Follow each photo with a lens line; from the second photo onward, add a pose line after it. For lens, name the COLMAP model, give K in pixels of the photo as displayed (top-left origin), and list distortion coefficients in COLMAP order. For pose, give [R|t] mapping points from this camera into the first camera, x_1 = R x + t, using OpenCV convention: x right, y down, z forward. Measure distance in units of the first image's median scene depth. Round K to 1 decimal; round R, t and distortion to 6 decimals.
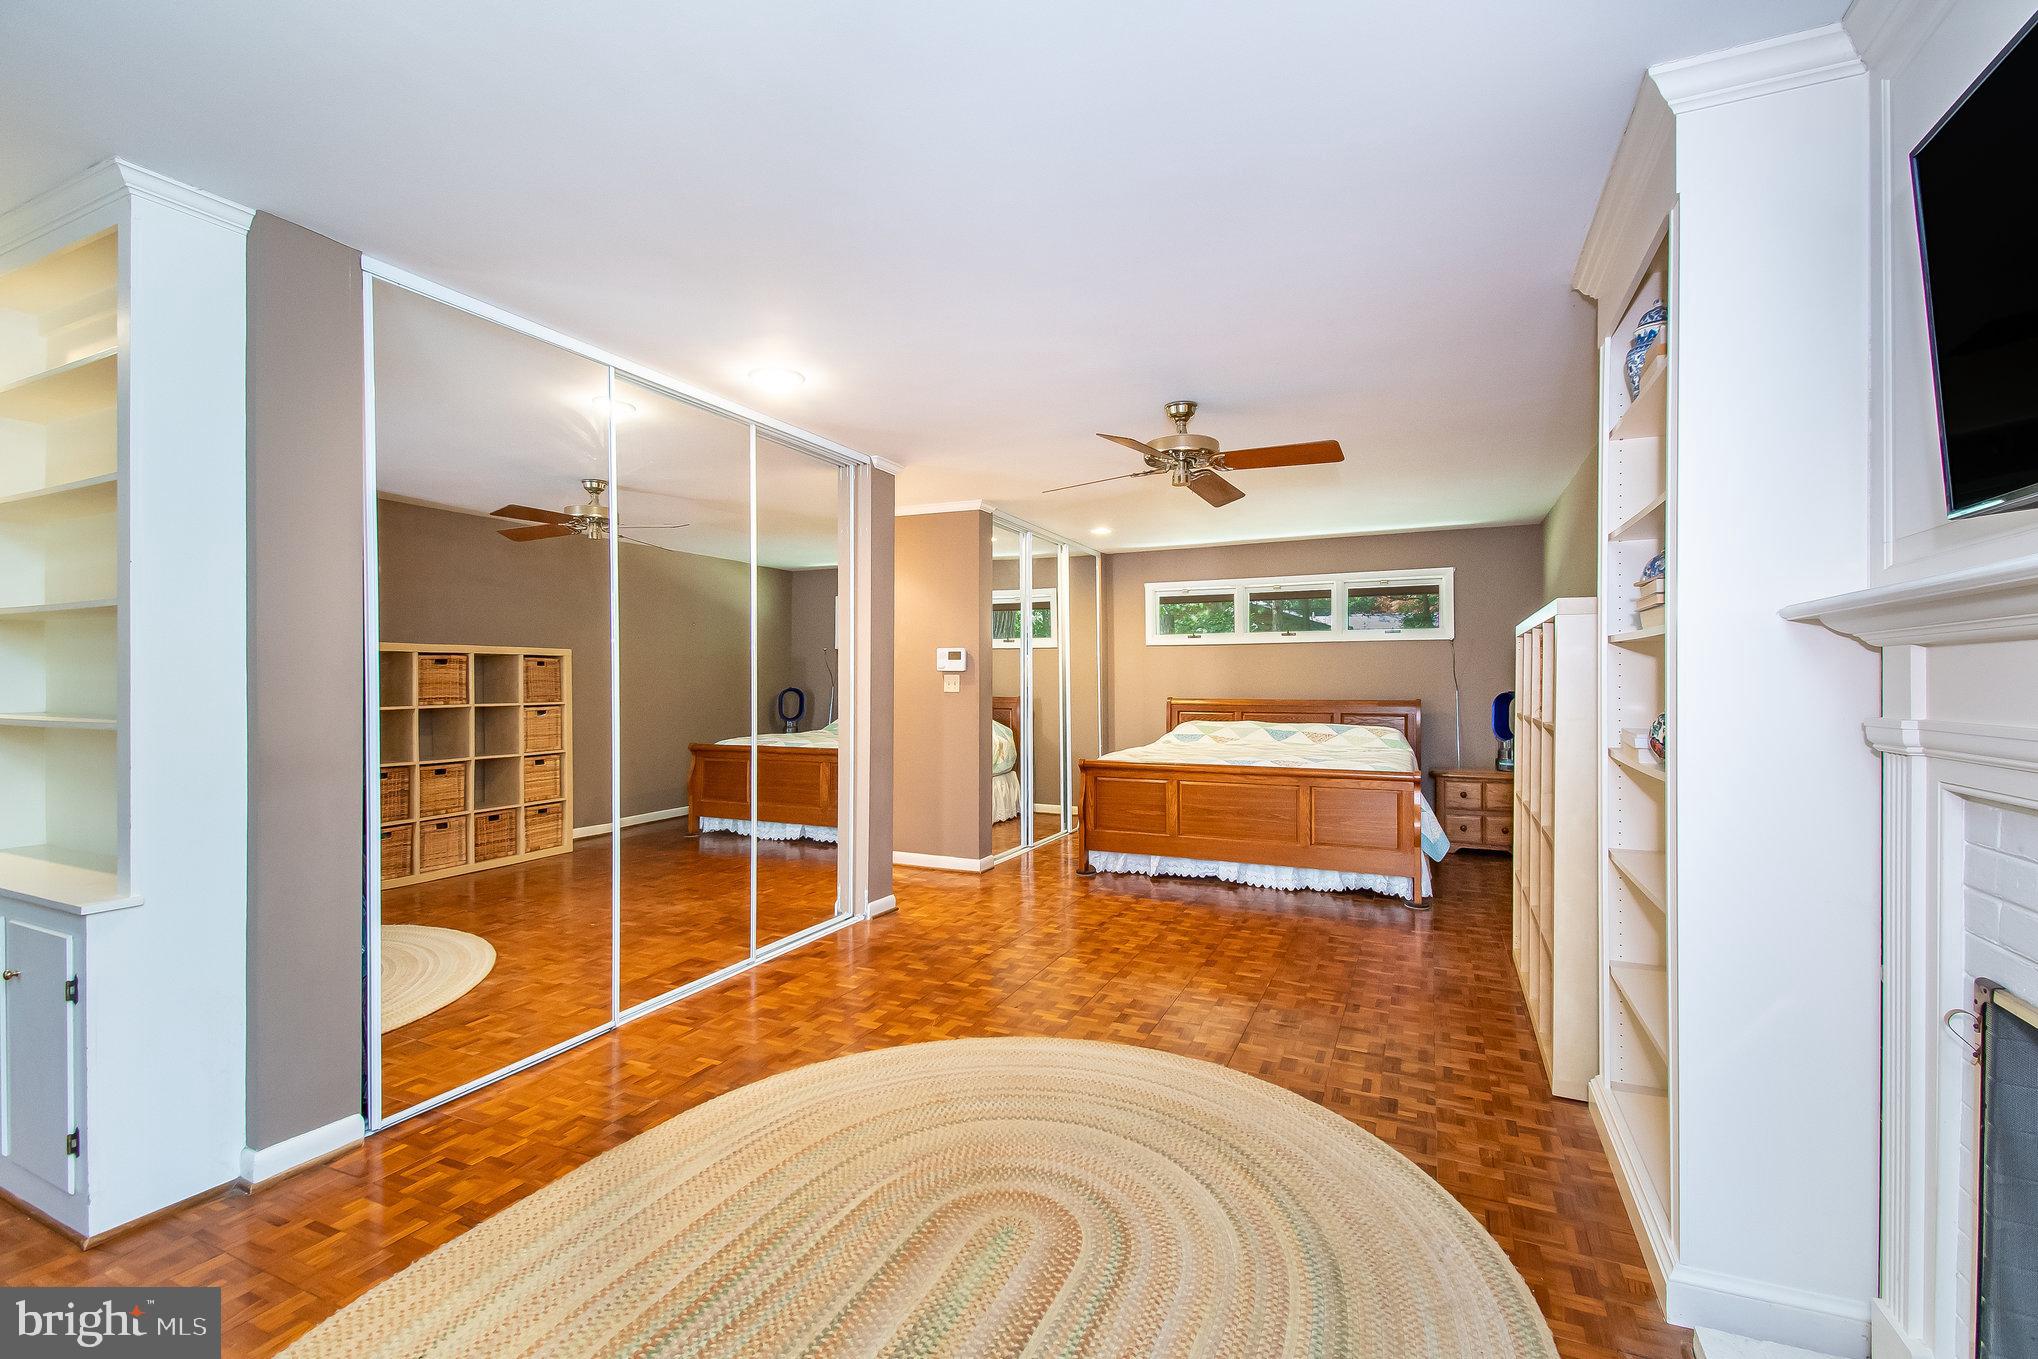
lens RADIAL K [[910.9, 0, 1016.1], [0, 910.9, 662.7], [0, 0, 1]] dist [0.039345, -0.026664]
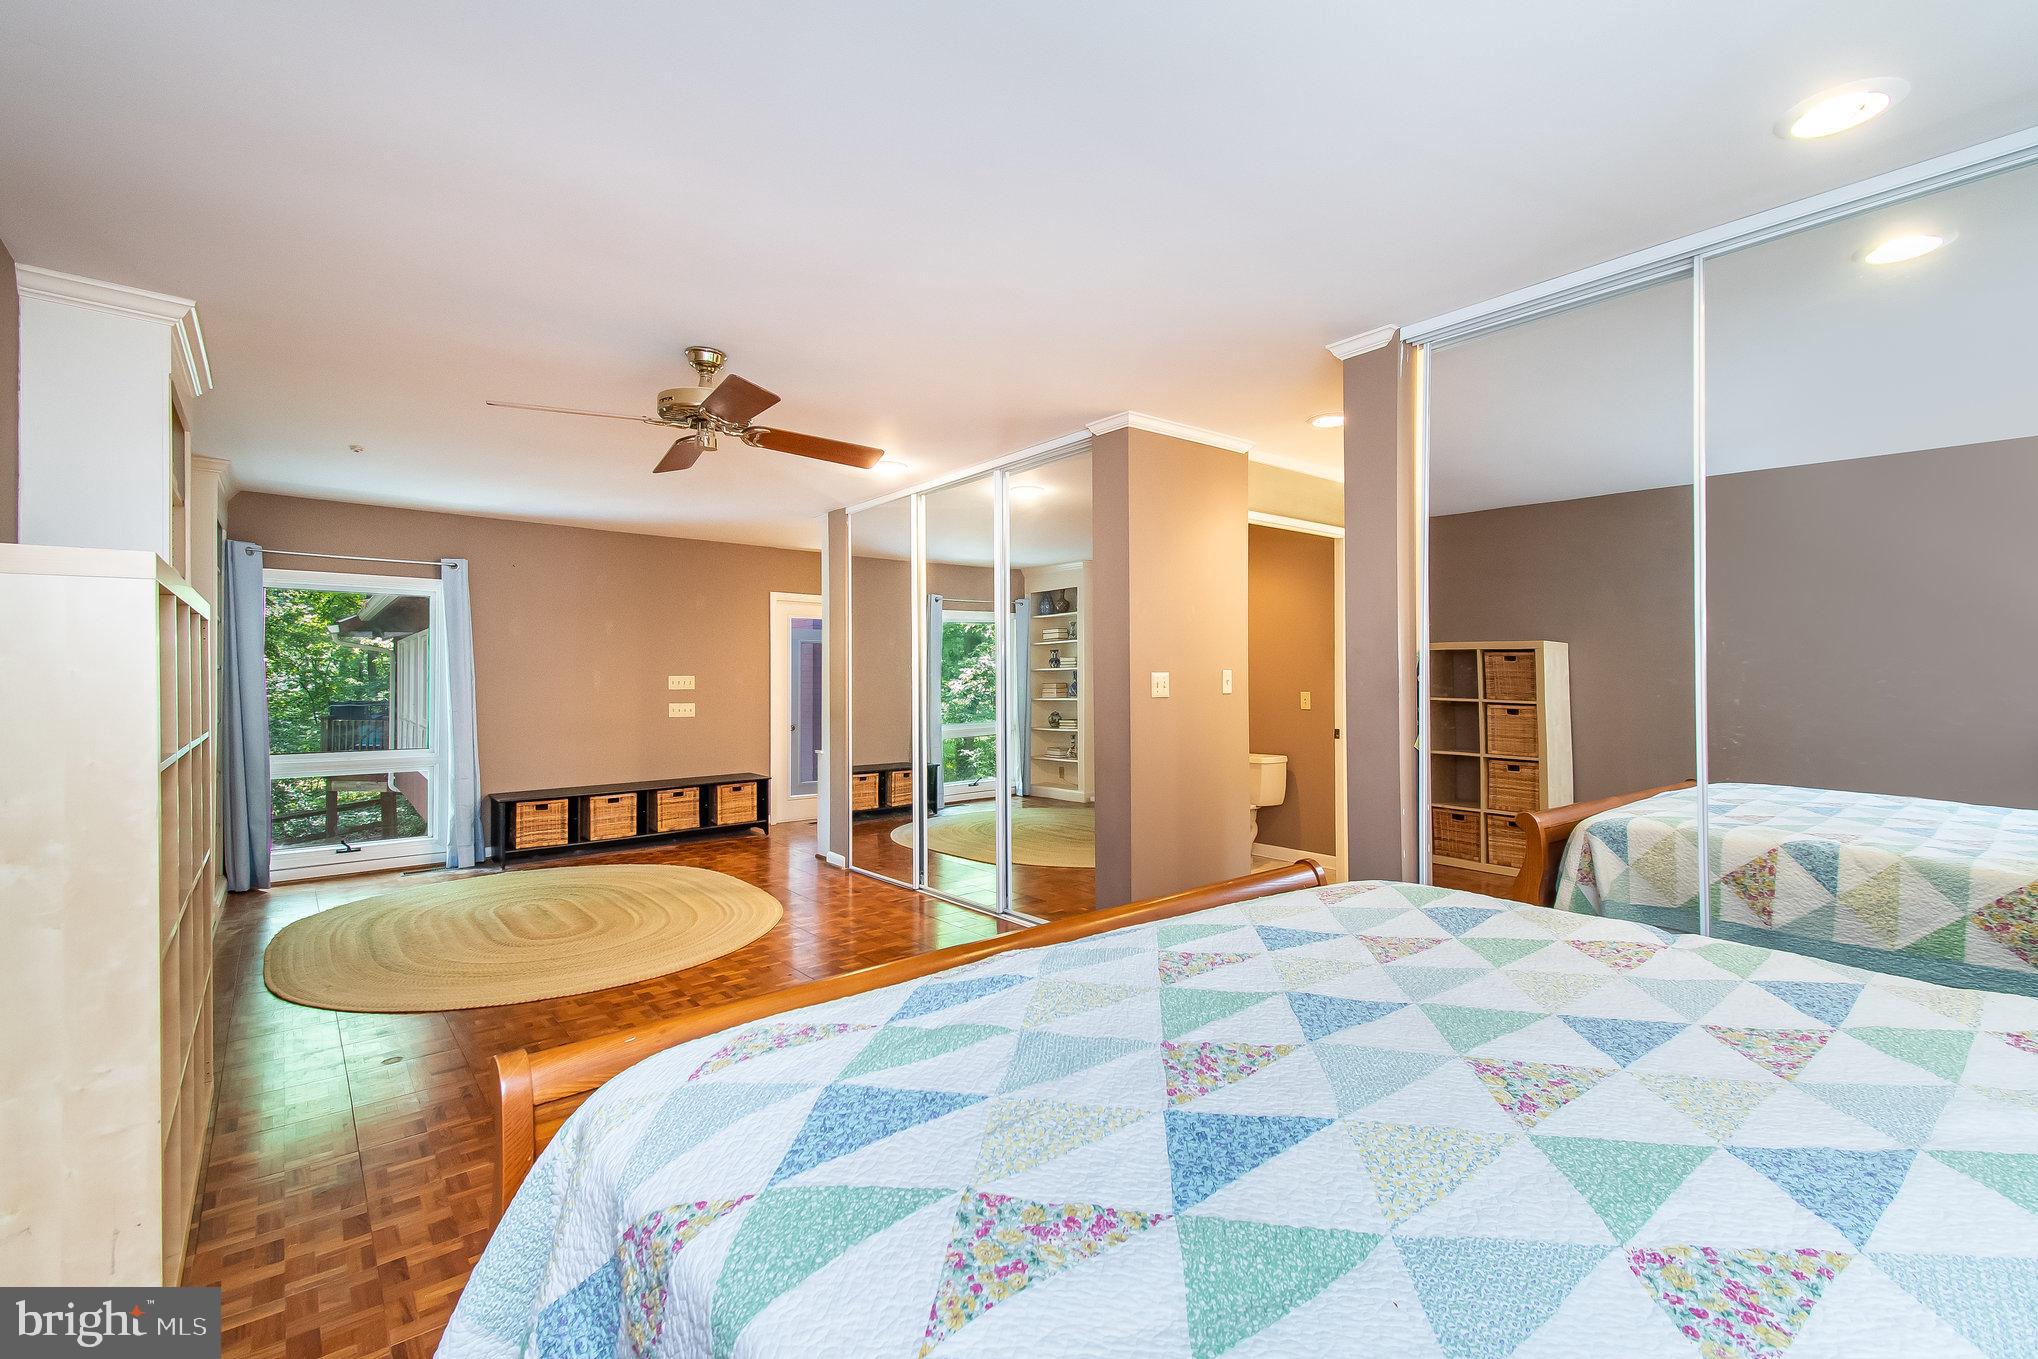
lens RADIAL K [[860.2, 0, 1018.5], [0, 860.2, 660.2], [0, 0, 1]] dist [0.035221, -0.000048]
pose [[-0.421048, 0.001993, -0.907036, 0.743176], [0.027991, 0.999550, -0.010797, -0.002724], [0.906606, -0.029935, -0.420914, 1.498074]]
